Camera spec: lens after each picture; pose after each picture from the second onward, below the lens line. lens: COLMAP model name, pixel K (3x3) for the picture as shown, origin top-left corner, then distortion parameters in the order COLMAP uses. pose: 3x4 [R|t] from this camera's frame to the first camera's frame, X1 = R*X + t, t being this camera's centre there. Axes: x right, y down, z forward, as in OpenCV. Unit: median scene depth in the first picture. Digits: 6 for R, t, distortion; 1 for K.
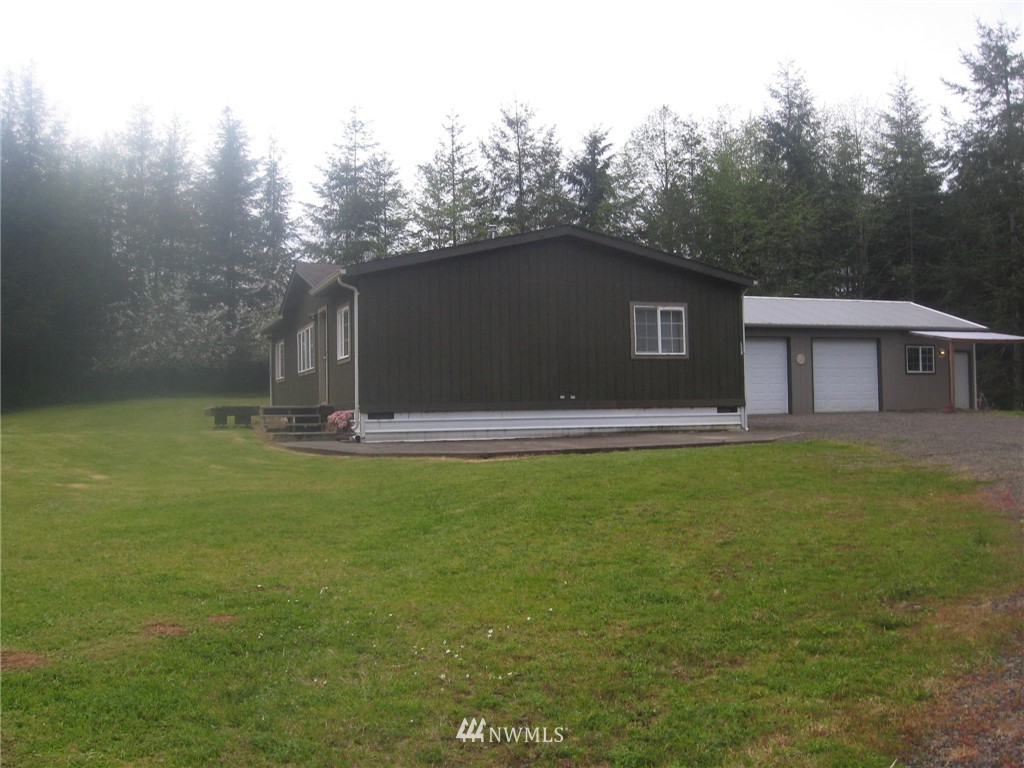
lens RADIAL K [[1019.1, 0, 512.0], [0, 1019.1, 384.0], [0, 0, 1]] dist [-0.126332, 0.011429]
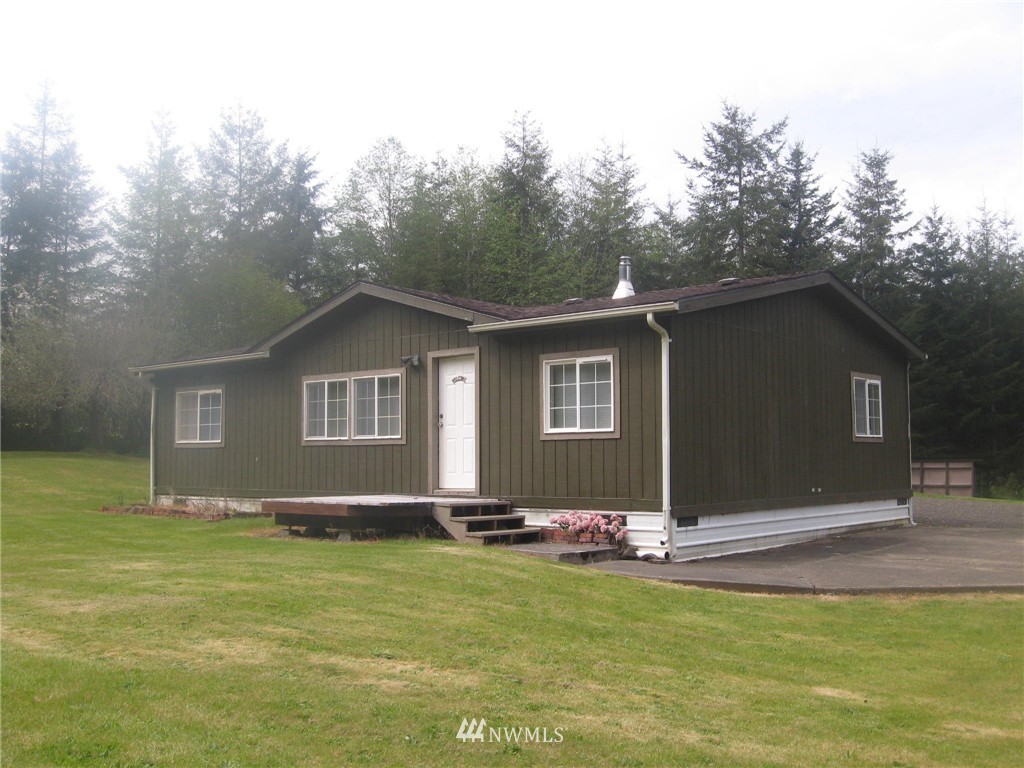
lens RADIAL K [[1044.4, 0, 512.0], [0, 1044.4, 384.0], [0, 0, 1]] dist [-0.144439, -0.004497]
pose [[0.879085, 0.052449, 0.473771, -0.193640], [-0.028441, 0.997929, -0.057705, -0.005838], [-0.475816, 0.037253, 0.878756, 0.151632]]
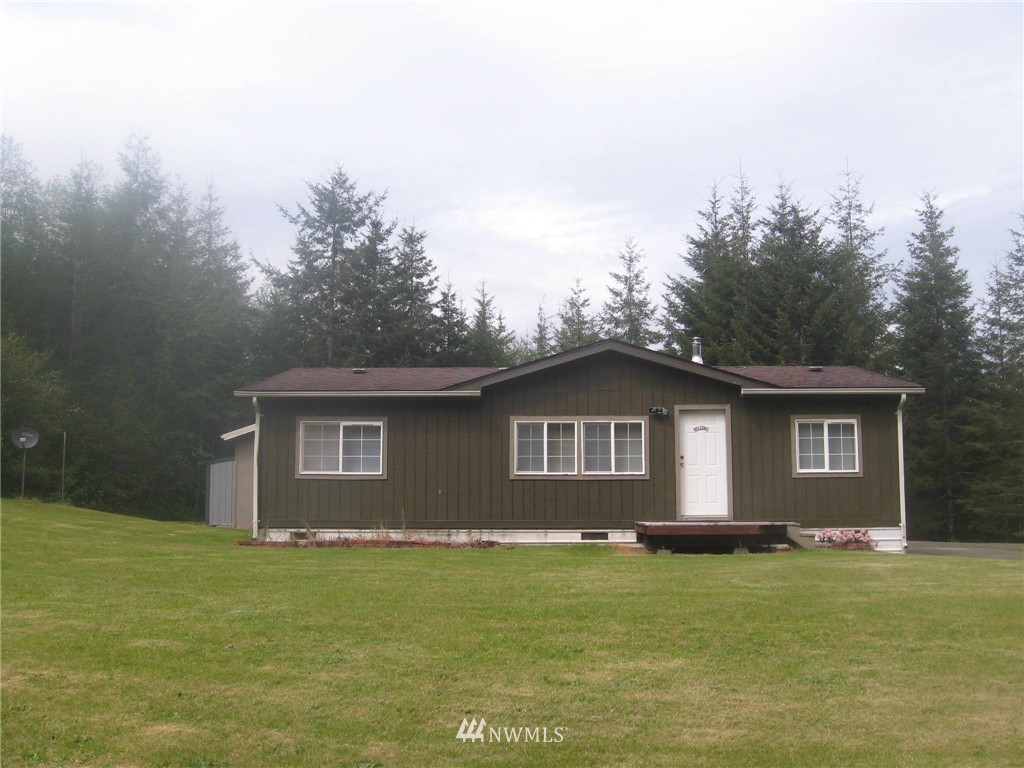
lens RADIAL K [[1066.6, 0, 512.0], [0, 1066.6, 384.0], [0, 0, 1]] dist [-0.129764, 0.047606]
pose [[0.407569, 0.134053, 0.903281, -0.433578], [-0.038320, 0.990806, -0.129752, 0.011798], [-0.912370, 0.018269, 0.408959, 0.321826]]
